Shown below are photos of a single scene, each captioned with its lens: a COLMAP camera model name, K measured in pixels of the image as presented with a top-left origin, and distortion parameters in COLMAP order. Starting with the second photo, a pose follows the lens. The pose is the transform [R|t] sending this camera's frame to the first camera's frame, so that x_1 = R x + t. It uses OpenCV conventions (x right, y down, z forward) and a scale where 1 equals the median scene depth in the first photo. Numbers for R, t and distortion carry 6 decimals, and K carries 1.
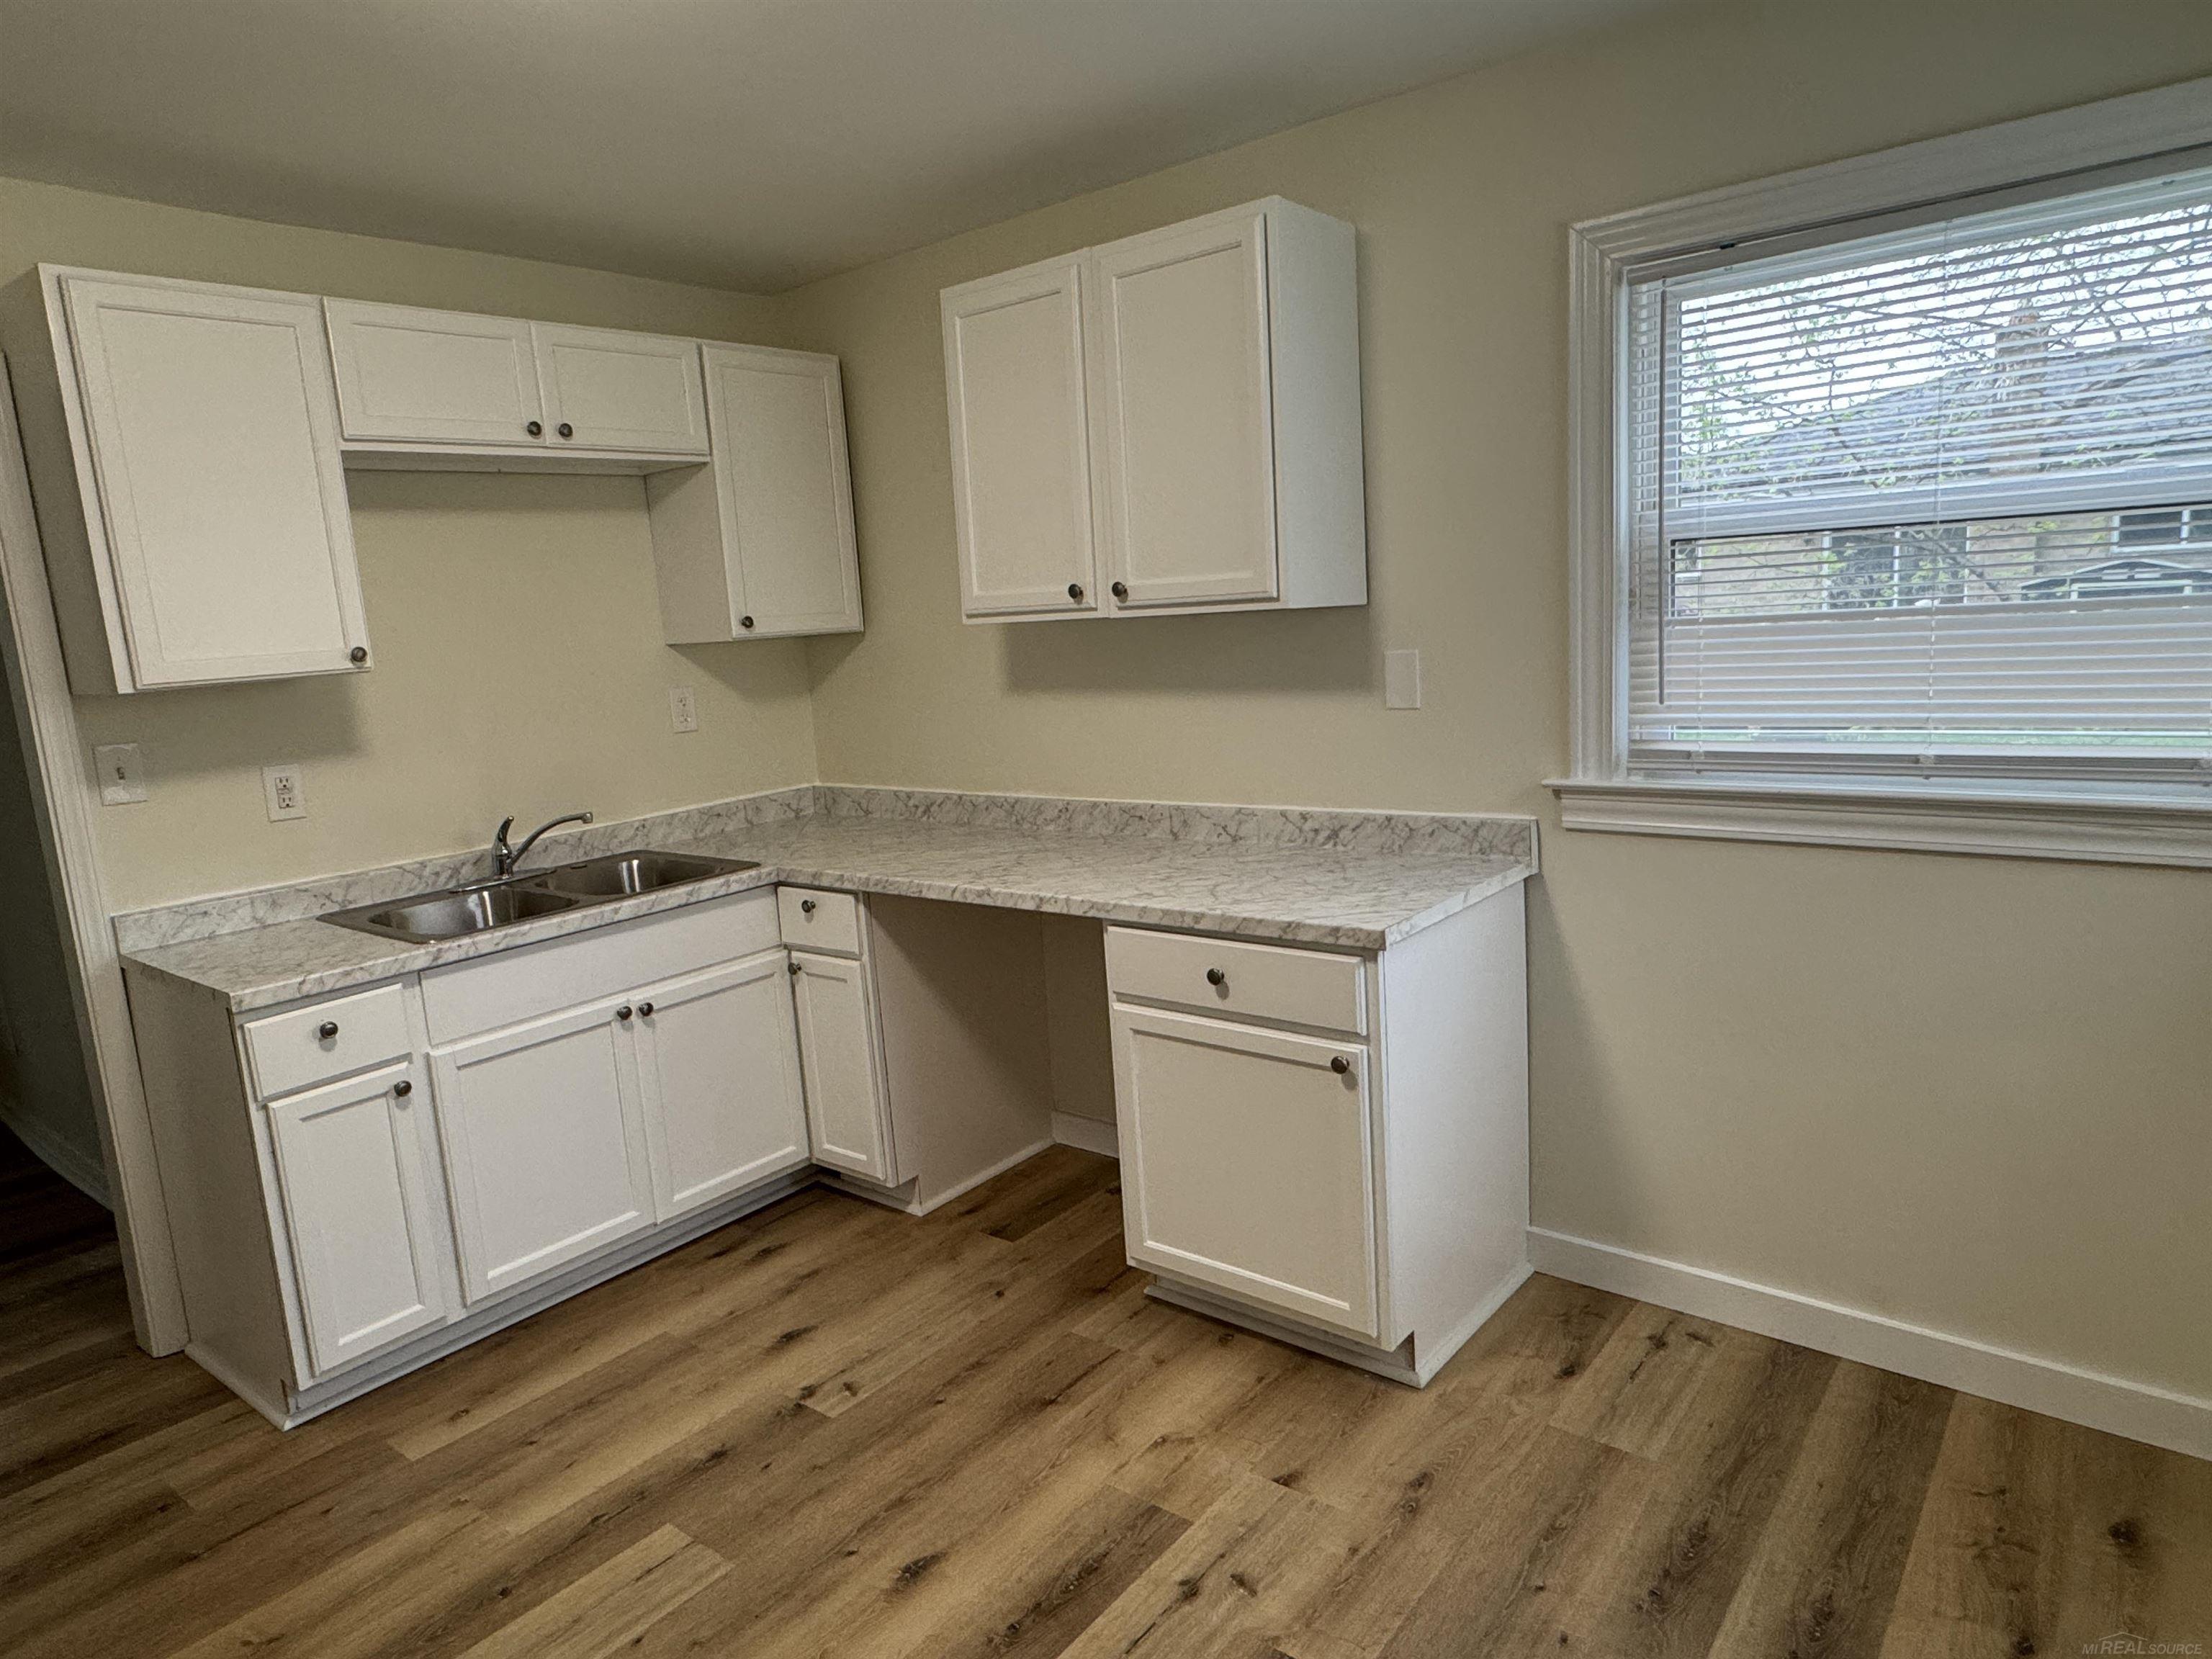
lens RADIAL K [[1377.6, 0, 1114.1], [0, 1377.6, 827.9], [0, 0, 1]] dist [0.003381, 0.000437]
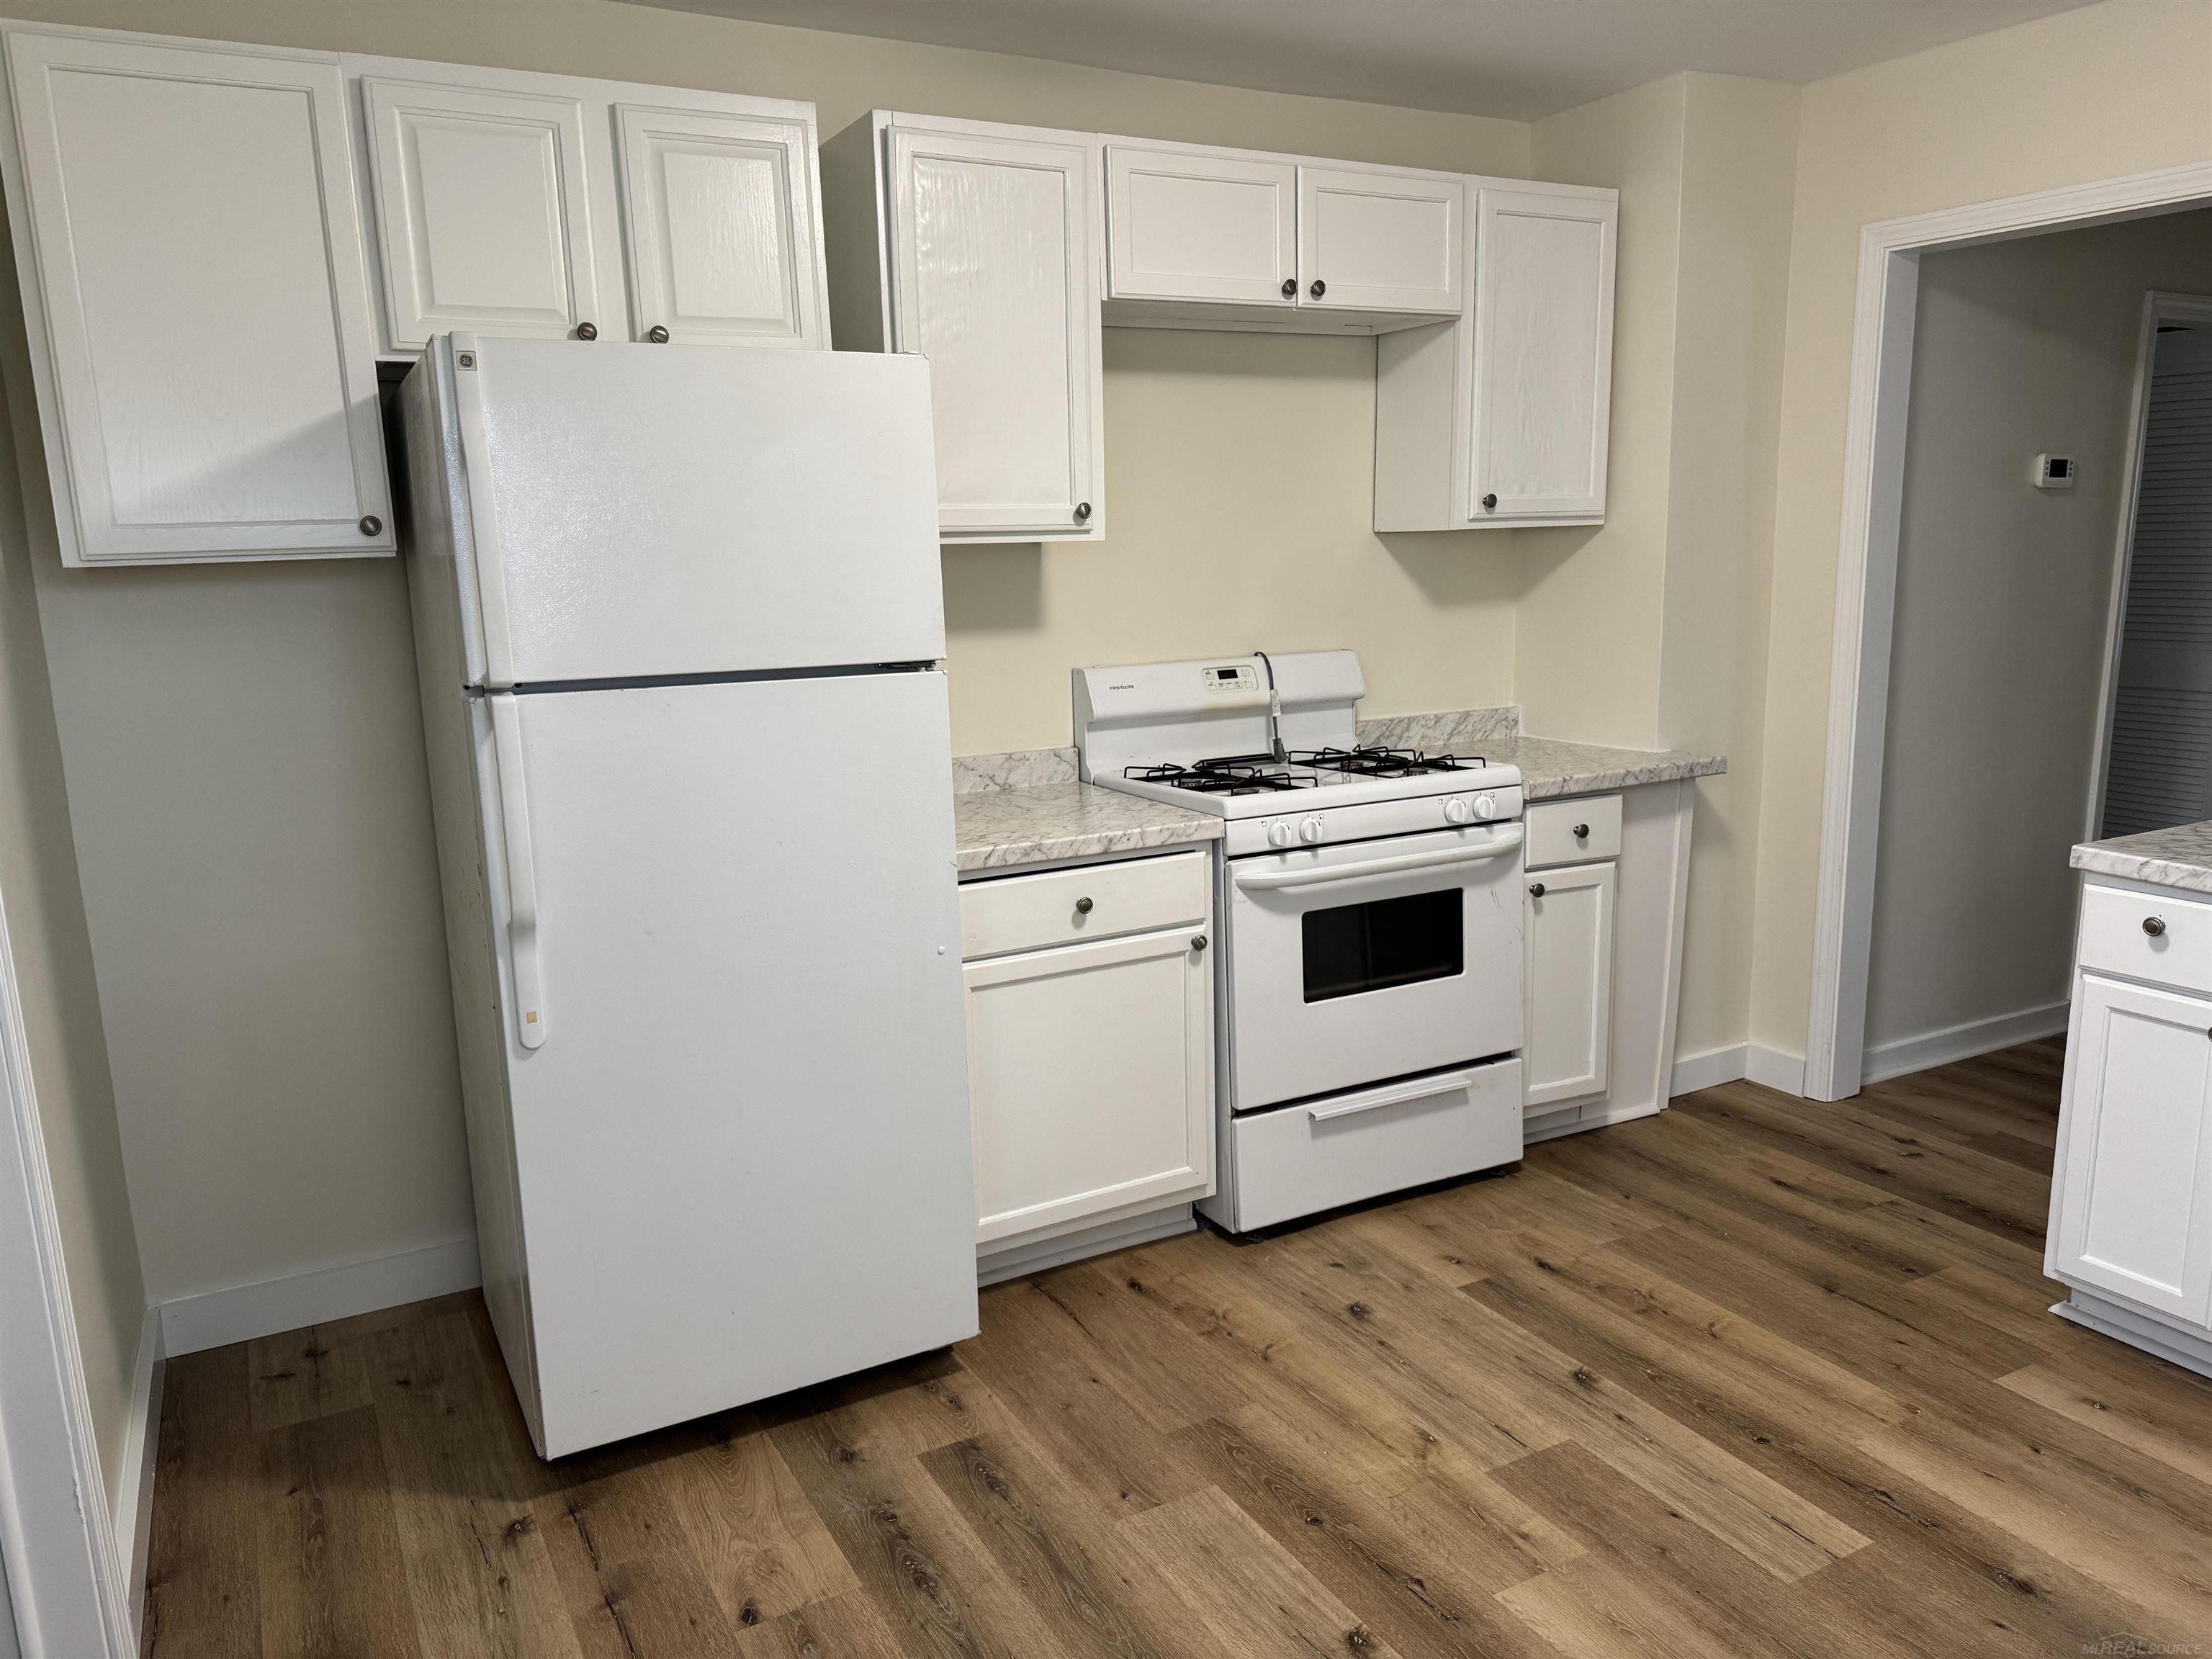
lens RADIAL K [[1578.9, 0, 1091.9], [0, 1578.9, 821.7], [0, 0, 1]] dist [0.054099, -0.058575]
pose [[-0.387090, 0.237234, -0.891000, 0.526092], [-0.112371, 0.946993, 0.300961, -0.132966], [0.915169, 0.216621, -0.339914, 0.652836]]
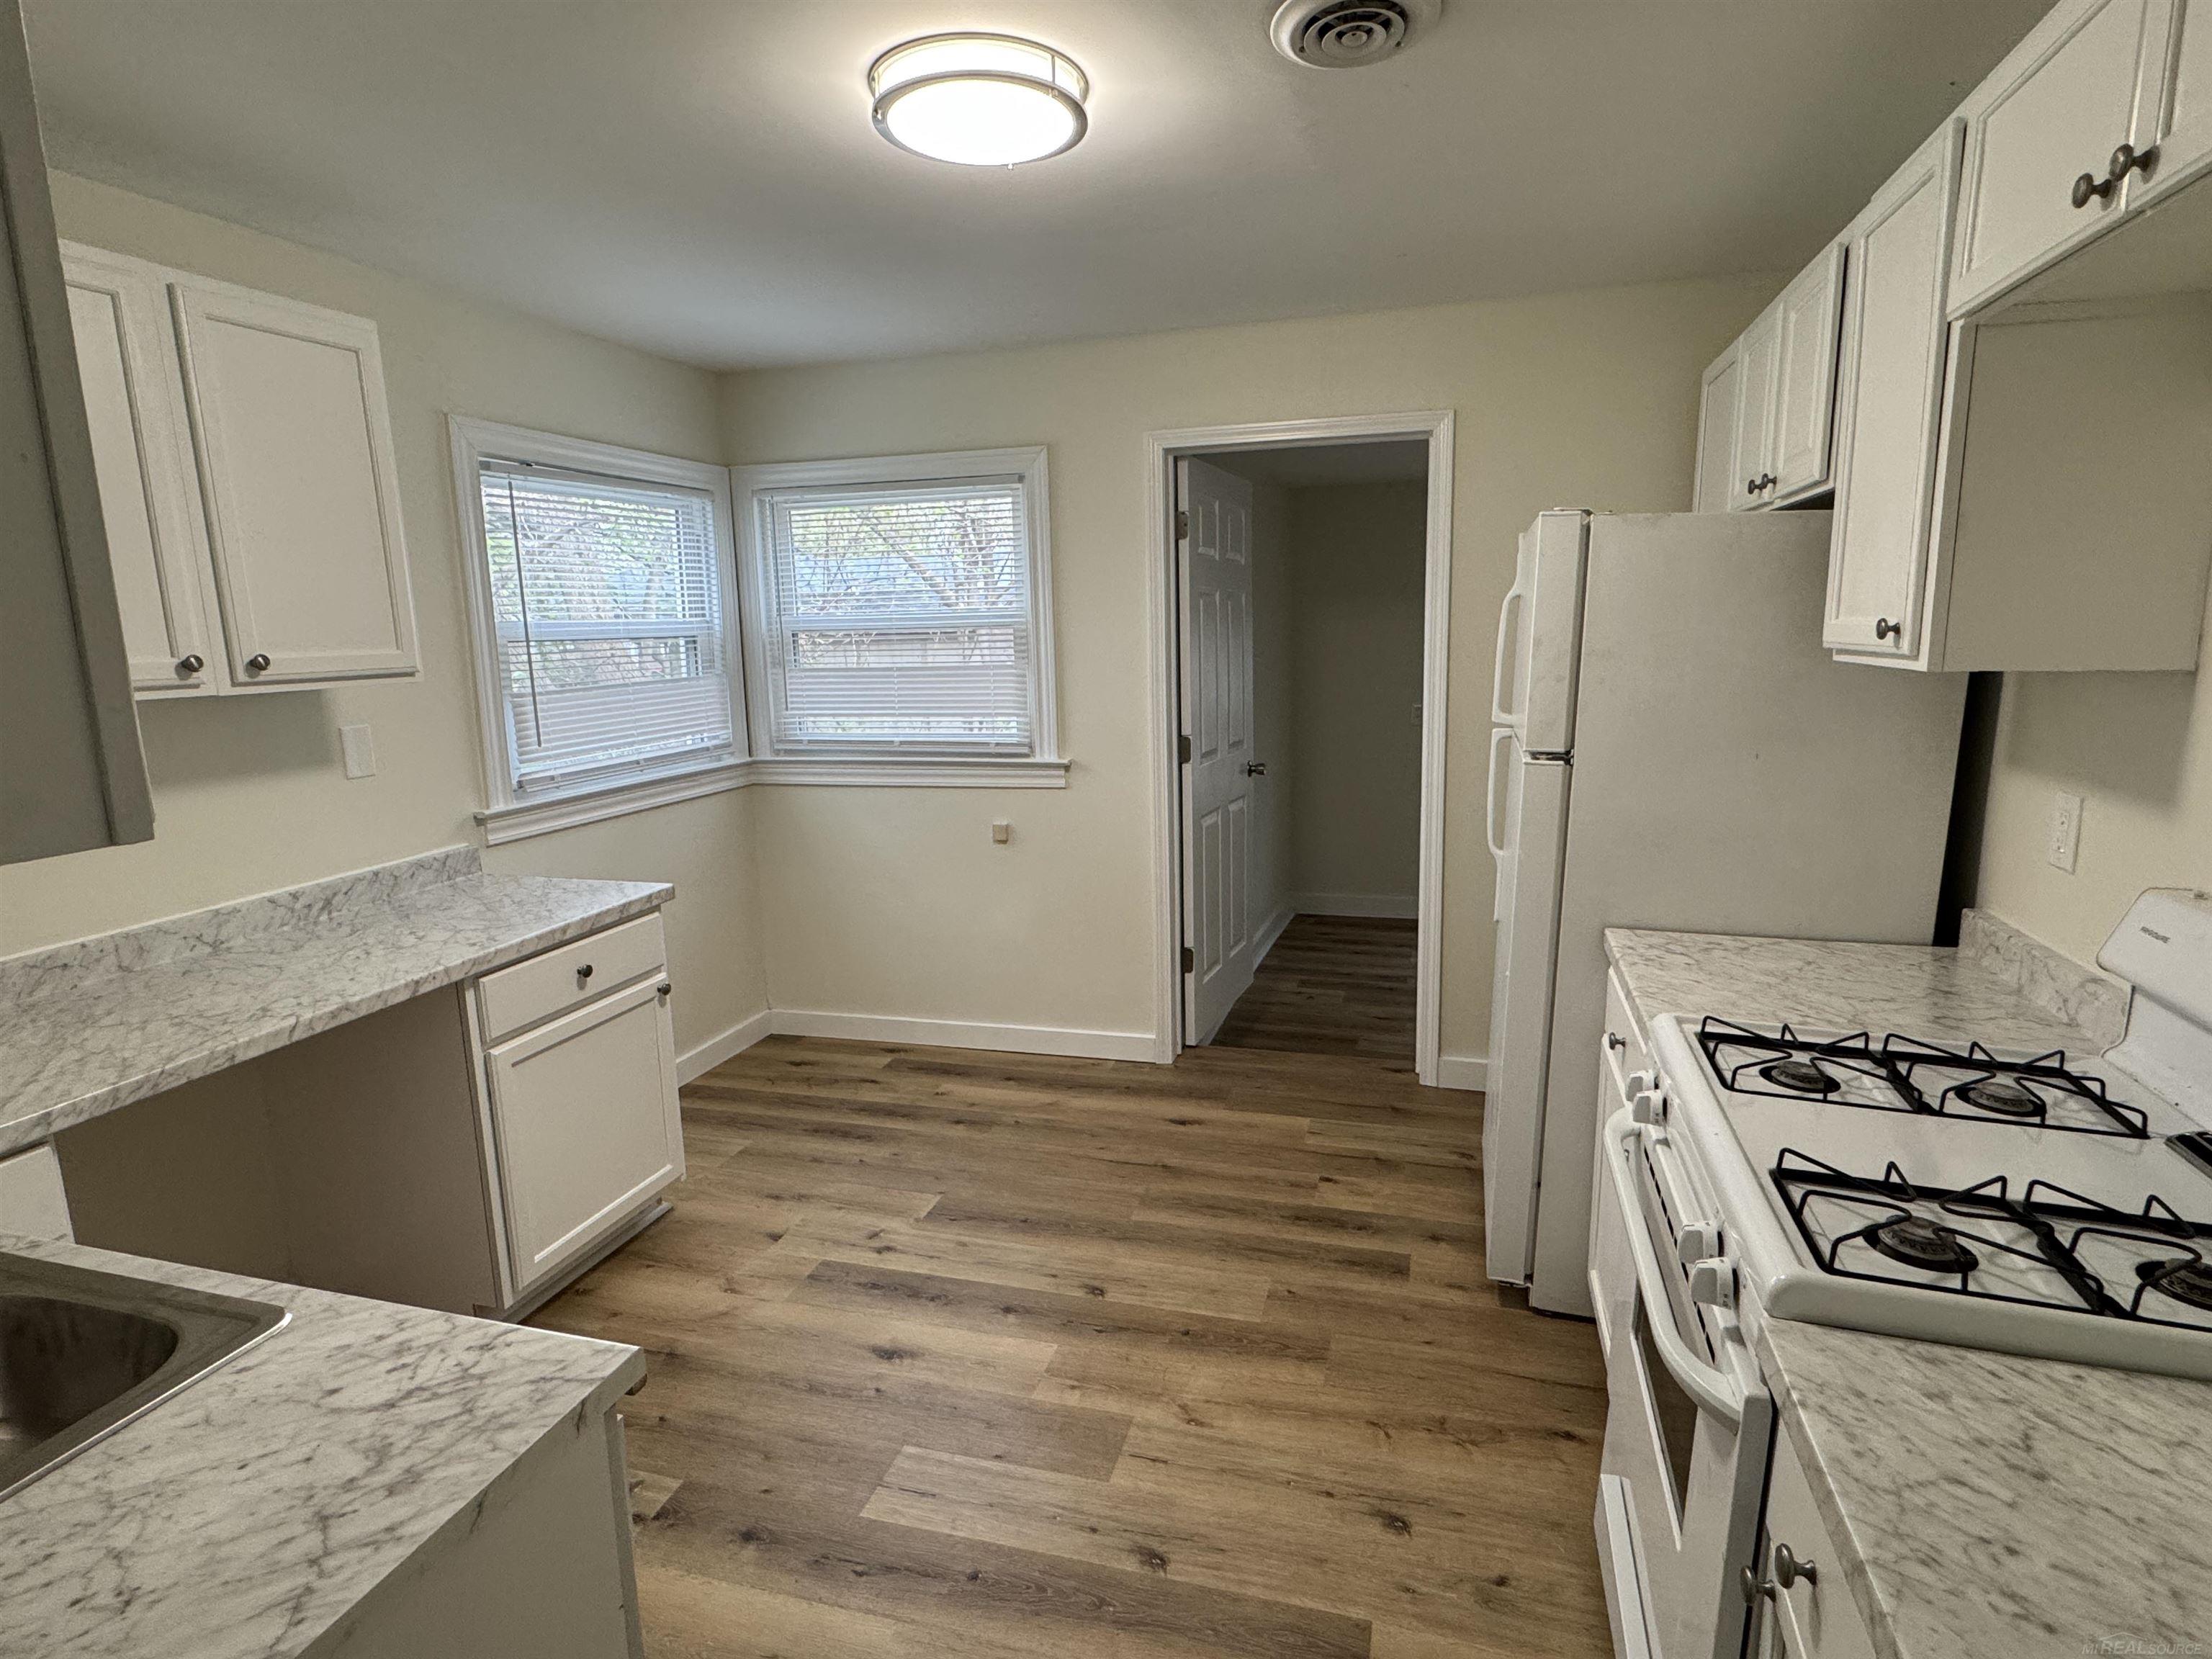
lens RADIAL K [[1160.6, 0, 1097.9], [0, 1160.6, 825.3], [0, 0, 1]] dist [-0.001581, 0.000863]
pose [[-0.366945, -0.088516, 0.926022, -0.950563], [0.203579, 0.963691, 0.172787, -0.094183], [-0.907693, 0.251922, -0.335602, 0.819664]]
